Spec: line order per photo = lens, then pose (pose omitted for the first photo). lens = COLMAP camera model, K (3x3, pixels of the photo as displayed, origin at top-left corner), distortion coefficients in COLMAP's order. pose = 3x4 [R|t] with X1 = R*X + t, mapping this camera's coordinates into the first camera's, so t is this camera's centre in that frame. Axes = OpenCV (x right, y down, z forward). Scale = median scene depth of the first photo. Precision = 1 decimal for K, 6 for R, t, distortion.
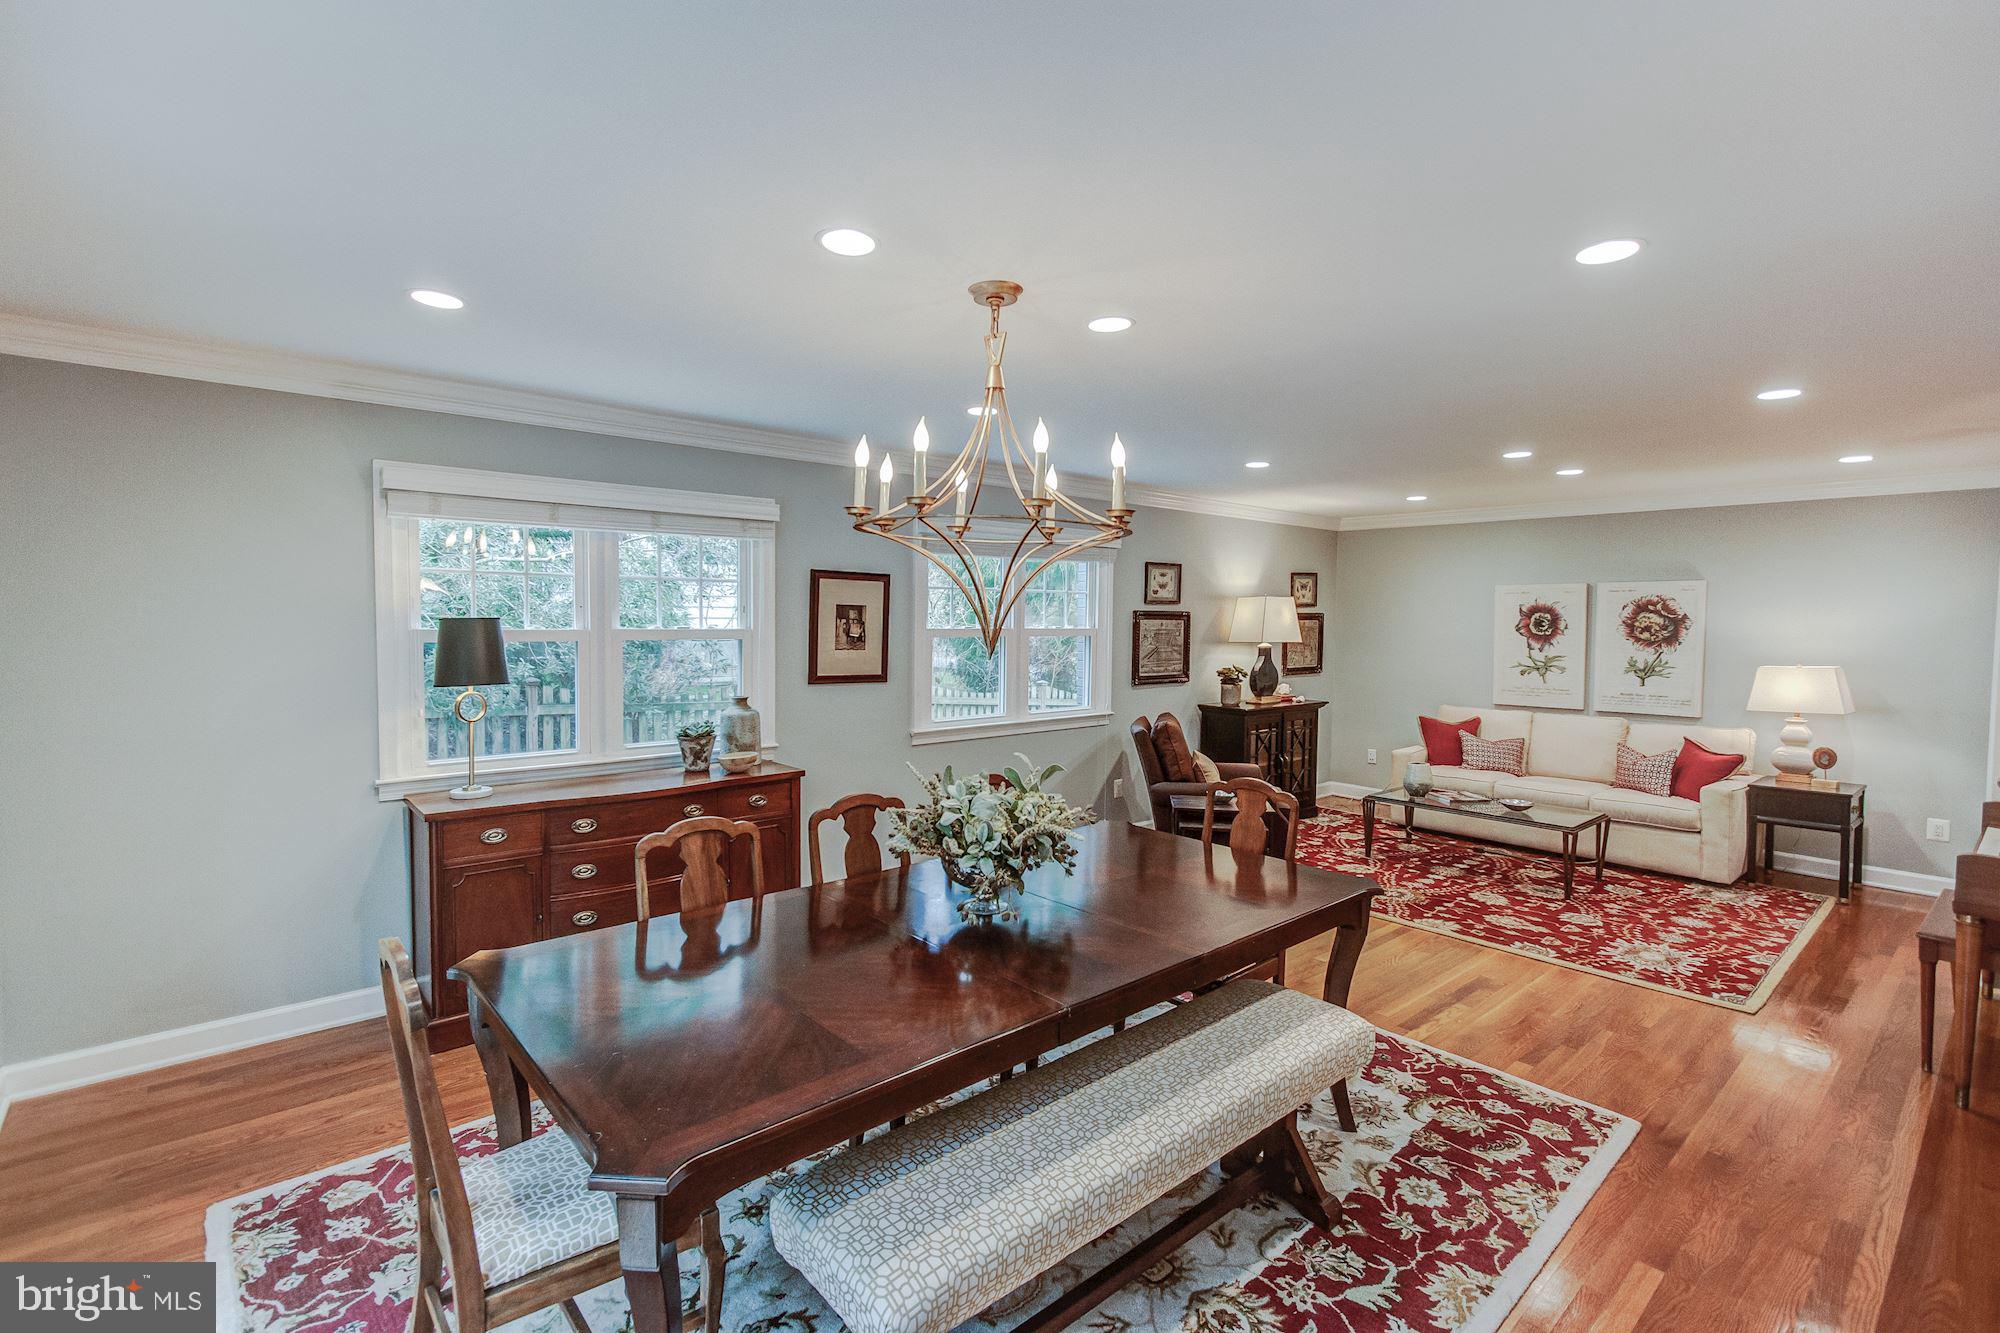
lens RADIAL K [[907.7, 0, 994.7], [0, 907.7, 658.3], [0, 0, 1]] dist [0.008332, 0.000264]
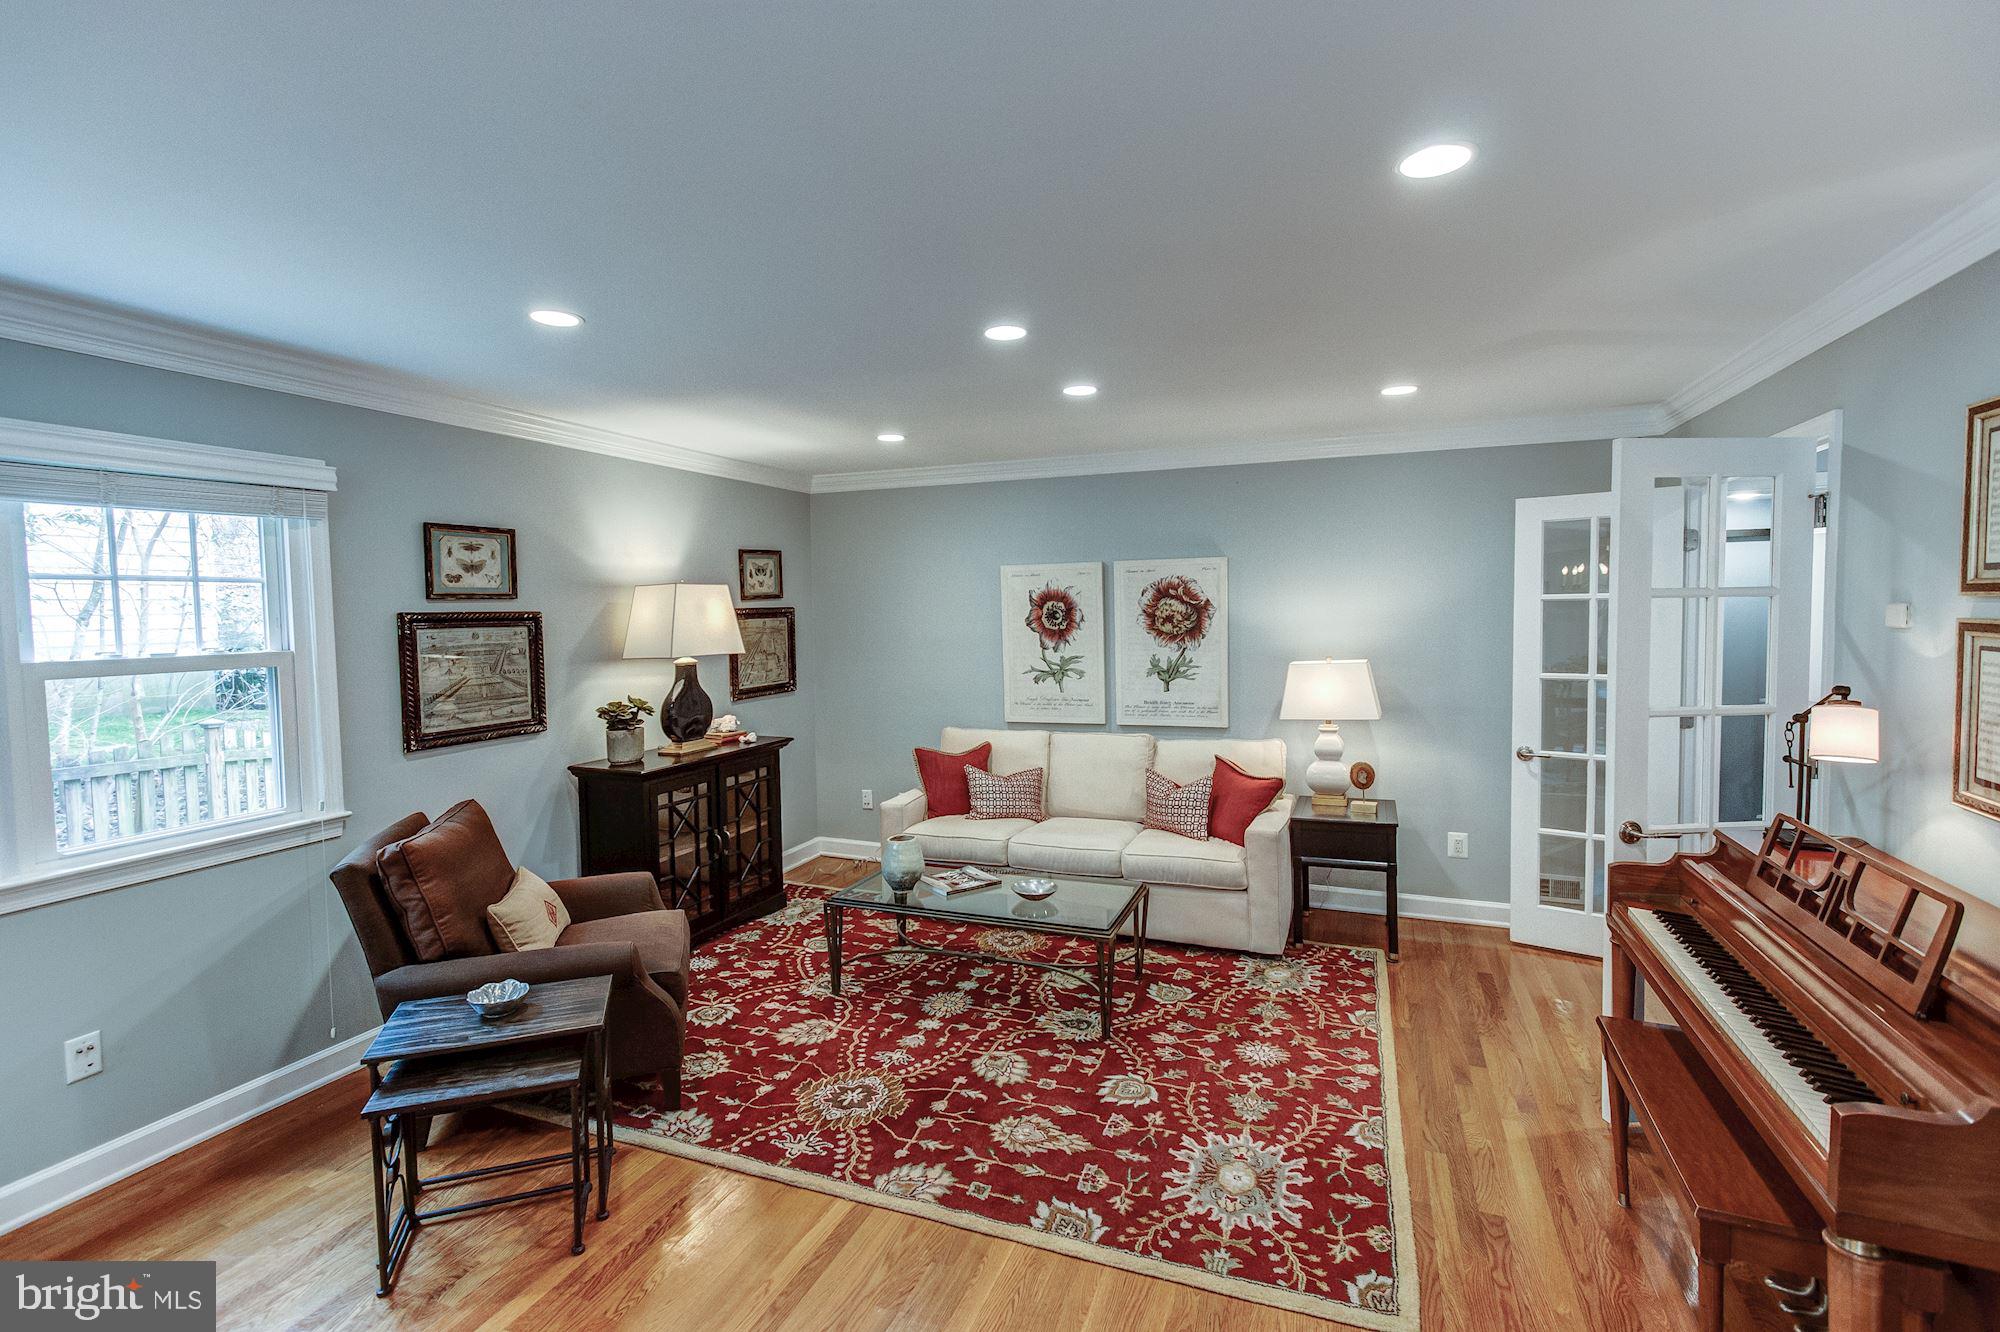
lens RADIAL K [[907.7, 0, 994.7], [0, 907.7, 657.8], [0, 0, 1]] dist [0.008332, 0.000264]
pose [[0.889738, -0.049561, 0.453773, 0.251606], [0.046071, 0.998762, 0.018749, -0.023143], [-0.454141, 0.004224, 0.890920, 0.416016]]
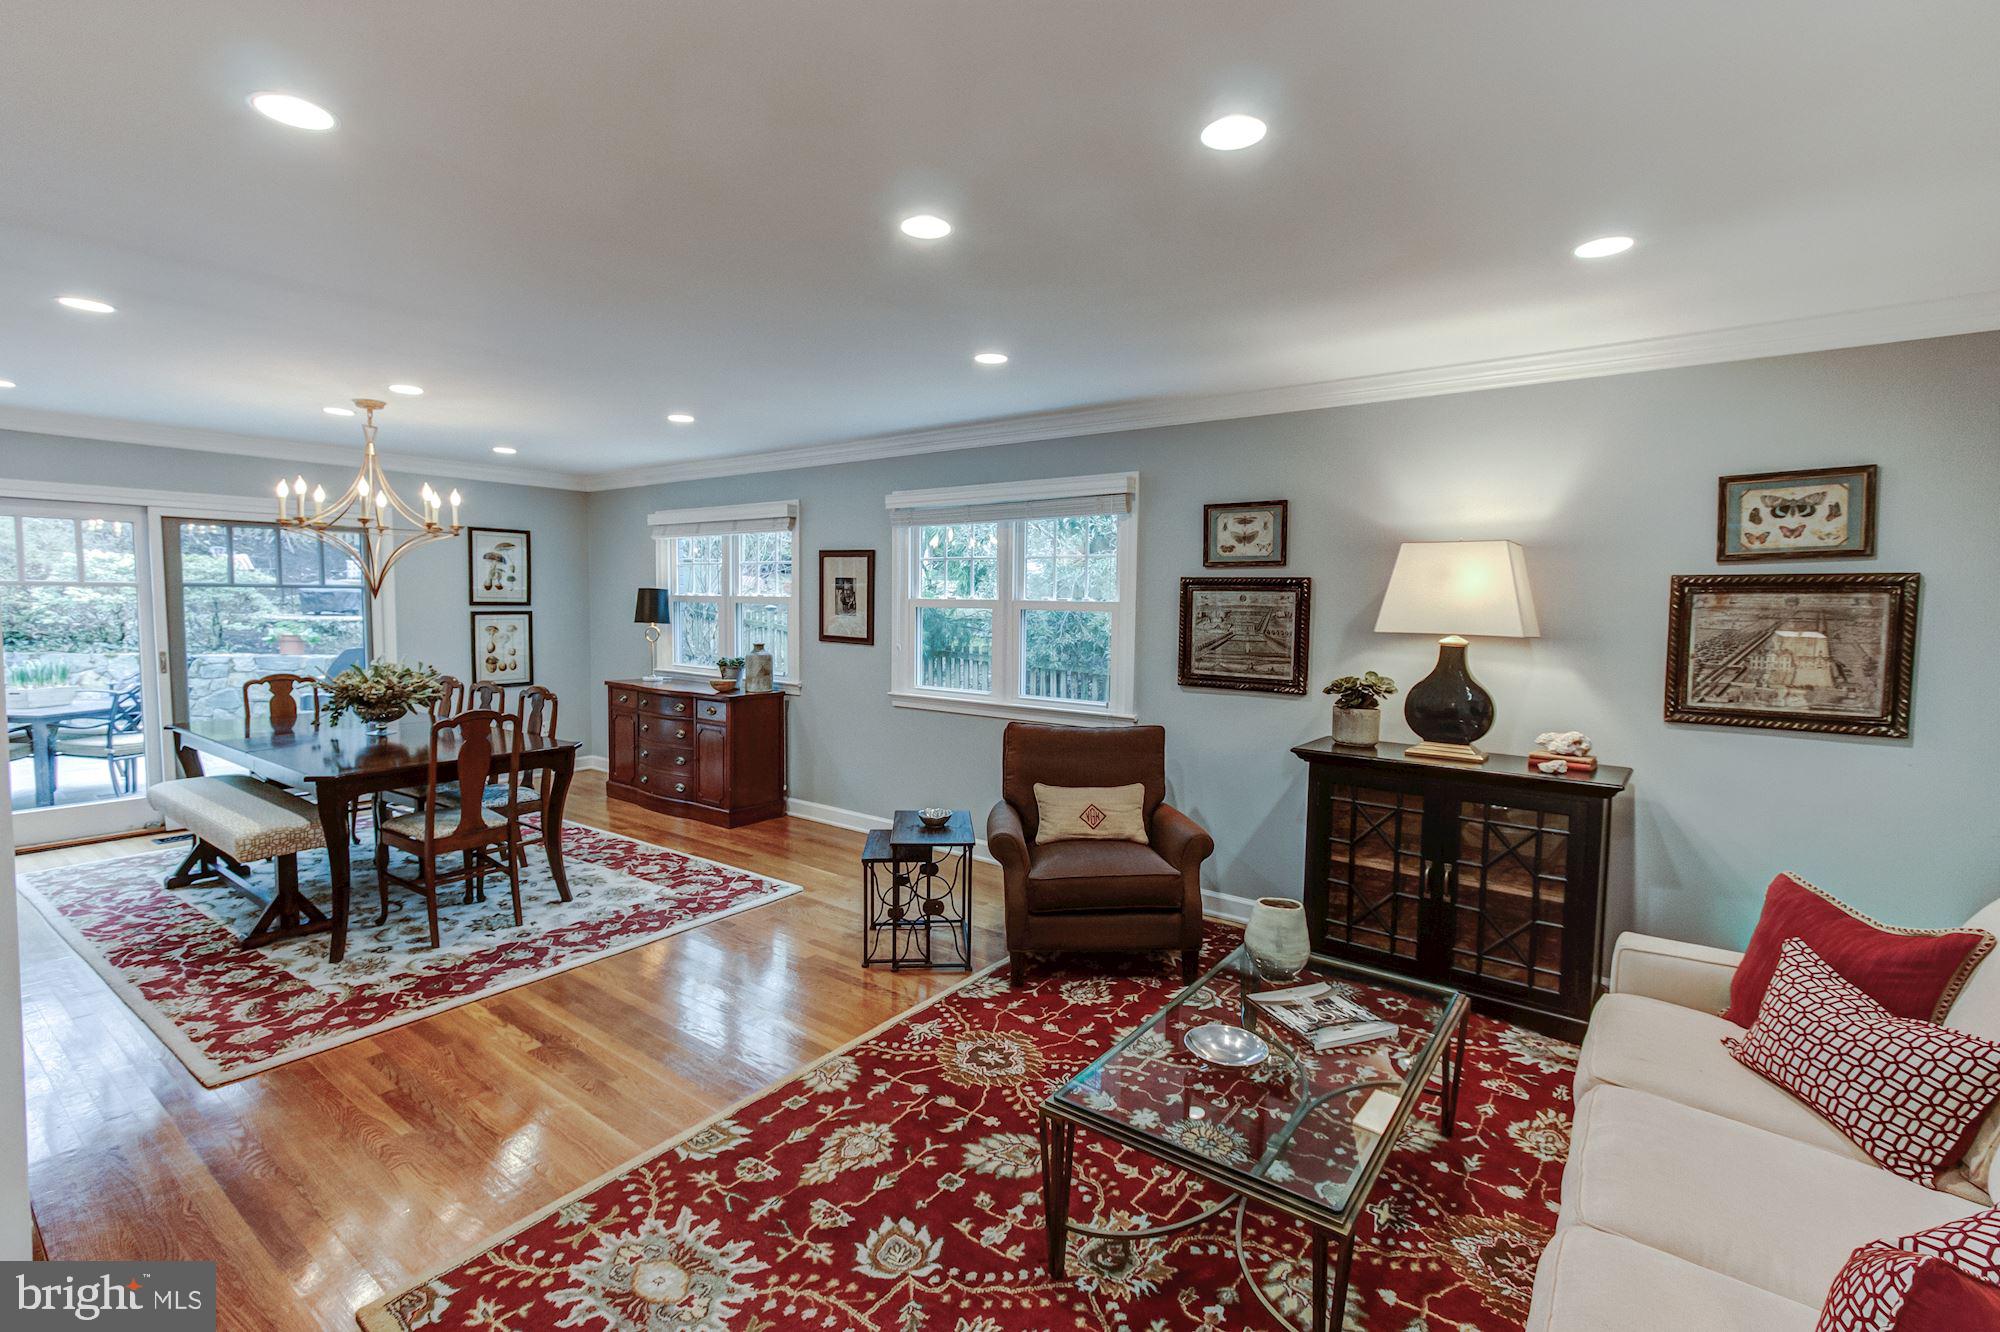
lens RADIAL K [[902.1, 0, 975.1], [0, 902.1, 653.3], [0, 0, 1]] dist [0.005904, 0.000595]
pose [[0.202883, 0.053869, -0.977720, 0.912745], [-0.057082, 0.997438, 0.043110, -0.017707], [0.977538, 0.047064, 0.205438, 0.804115]]
